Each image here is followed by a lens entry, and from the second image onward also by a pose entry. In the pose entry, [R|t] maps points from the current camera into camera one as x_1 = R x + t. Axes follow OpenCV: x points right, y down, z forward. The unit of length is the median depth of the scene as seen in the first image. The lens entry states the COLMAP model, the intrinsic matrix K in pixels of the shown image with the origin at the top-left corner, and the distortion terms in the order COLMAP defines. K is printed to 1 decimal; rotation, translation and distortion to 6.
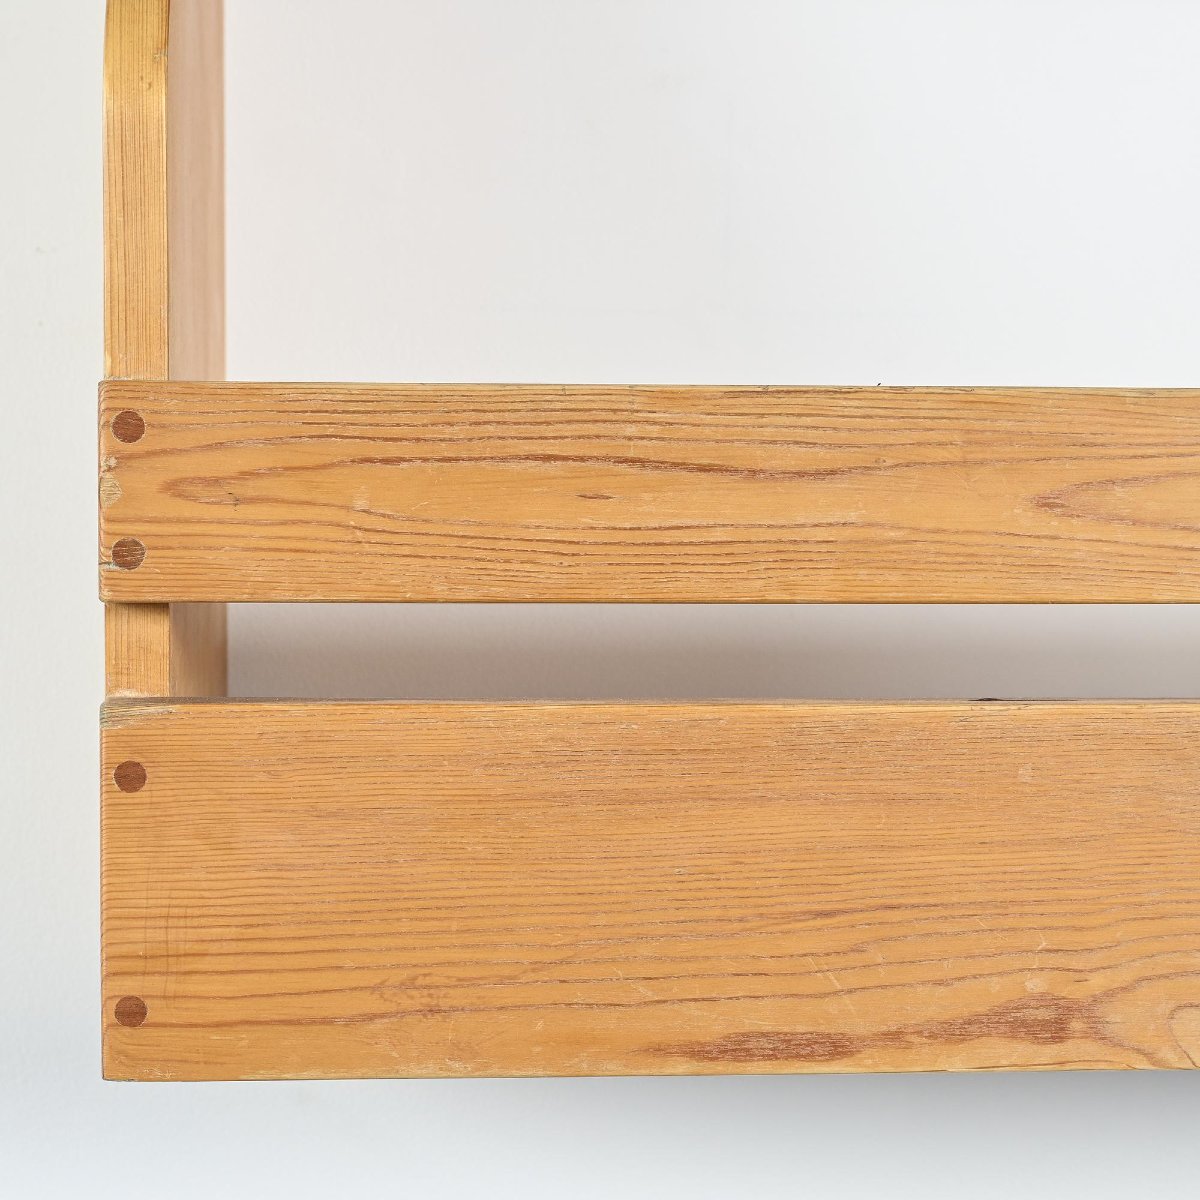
lens RADIAL K [[2865.6, 0, 599.1], [0, 2865.6, 595.4], [0, 0, 1]] dist [-0.002304, 0.000000]
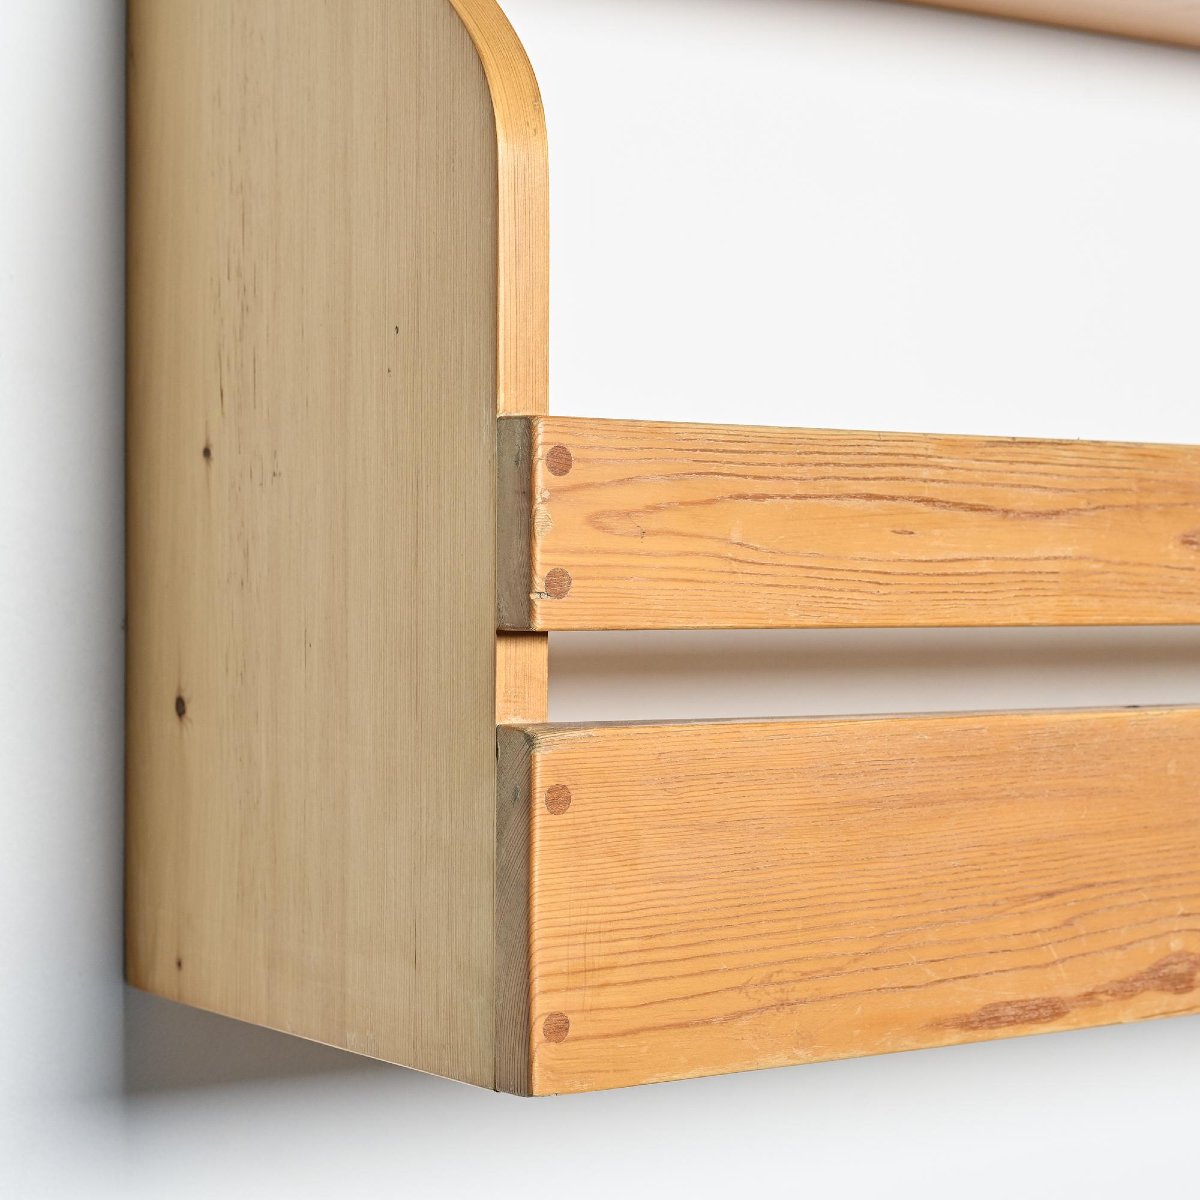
lens RADIAL K [[2865.6, 0, 602.3], [0, 2865.6, 603.2], [0, 0, 1]] dist [-0.002304, 0.000000]
pose [[0.850362, -0.004651, 0.526177, -0.686908], [0.010704, 0.999907, -0.008461, 0.001441], [-0.526089, 0.012827, 0.850333, 0.111364]]
